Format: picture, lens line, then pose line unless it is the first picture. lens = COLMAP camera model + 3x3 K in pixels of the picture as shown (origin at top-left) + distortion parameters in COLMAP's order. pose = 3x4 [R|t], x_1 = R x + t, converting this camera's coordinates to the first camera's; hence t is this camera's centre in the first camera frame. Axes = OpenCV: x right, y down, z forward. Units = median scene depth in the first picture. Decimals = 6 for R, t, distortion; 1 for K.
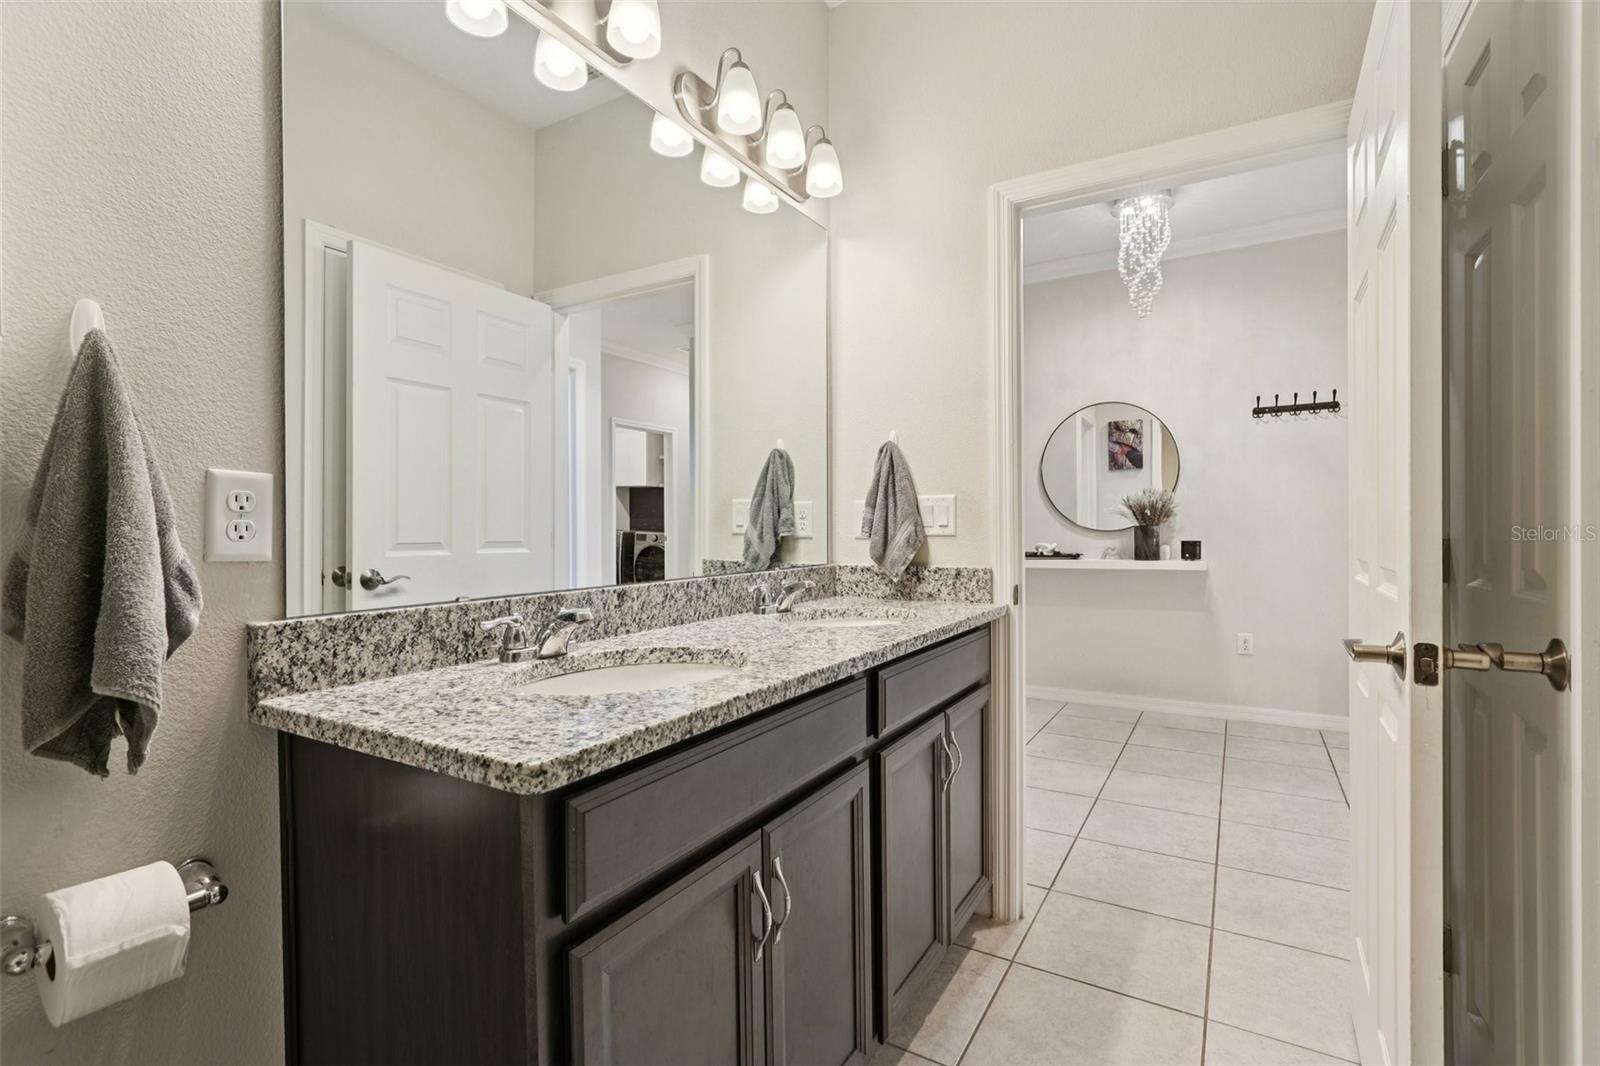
lens RADIAL K [[731.8, 0, 811.9], [0, 731.8, 524.6], [0, 0, 1]] dist [-0.009457, 0.005347]
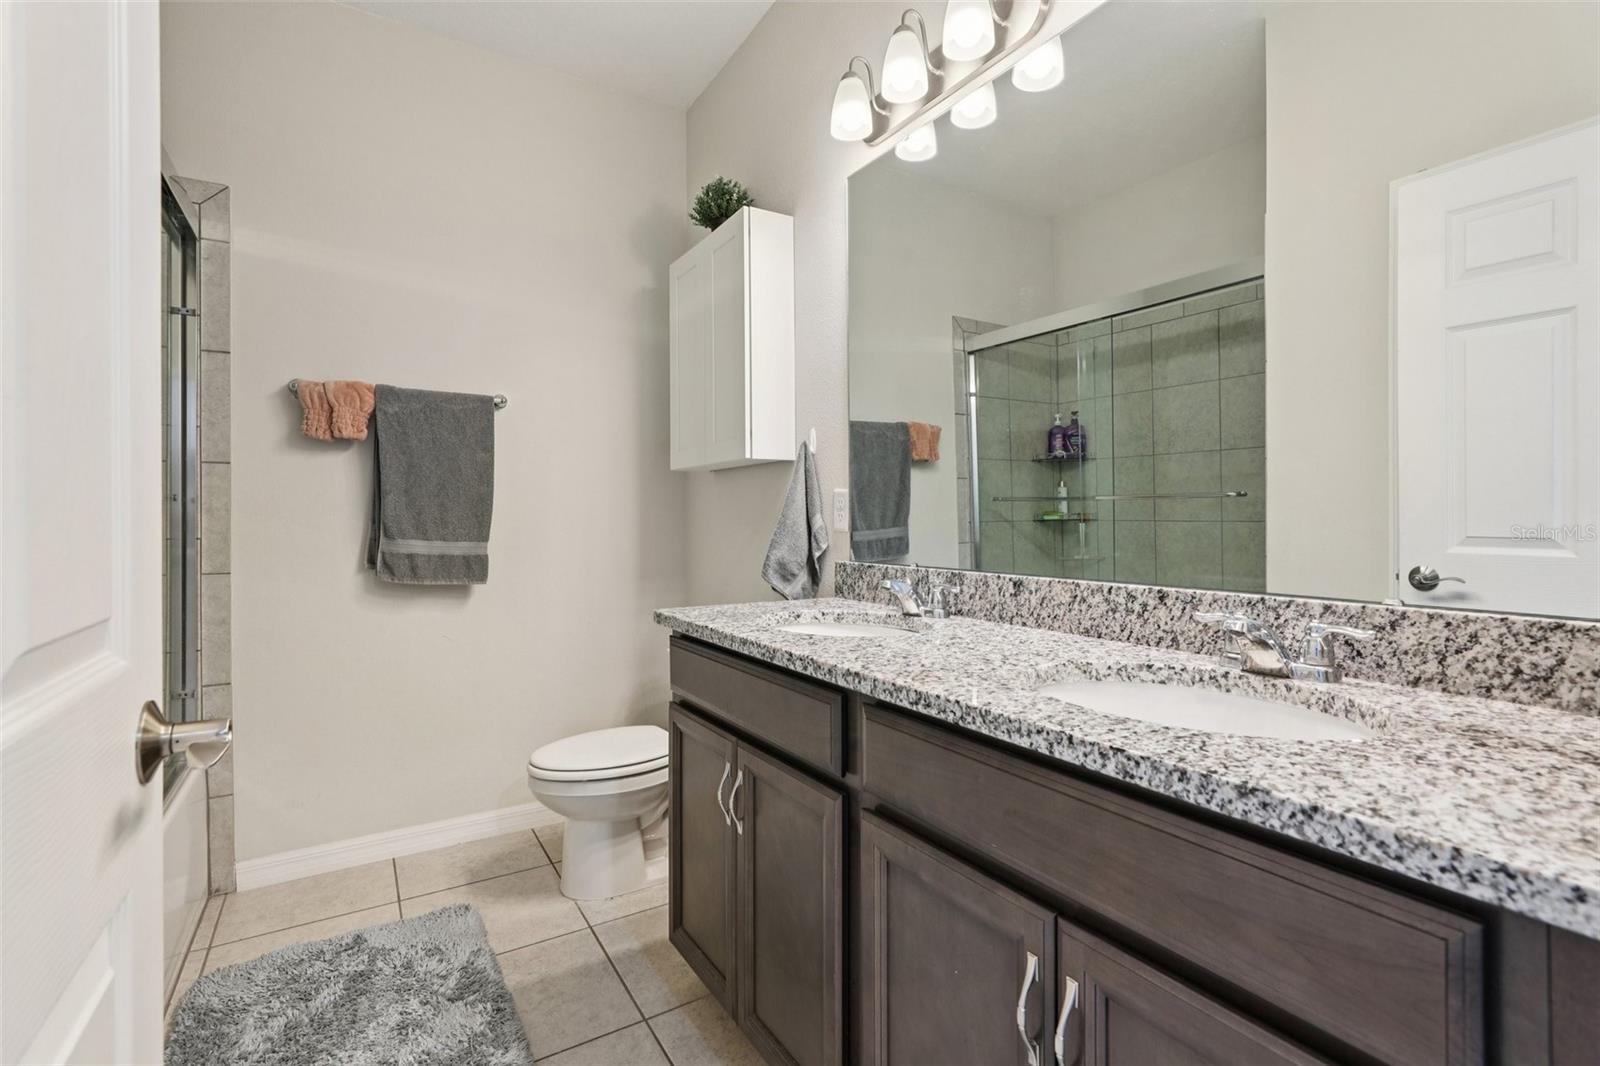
lens RADIAL K [[731.8, 0, 810.6], [0, 731.8, 527.7], [0, 0, 1]] dist [-0.009457, 0.005347]
pose [[-0.452925, 0.014110, -0.891437, 0.724329], [0.002630, 0.999892, 0.014490, 0.005840], [0.891545, 0.004219, -0.452913, 1.183050]]
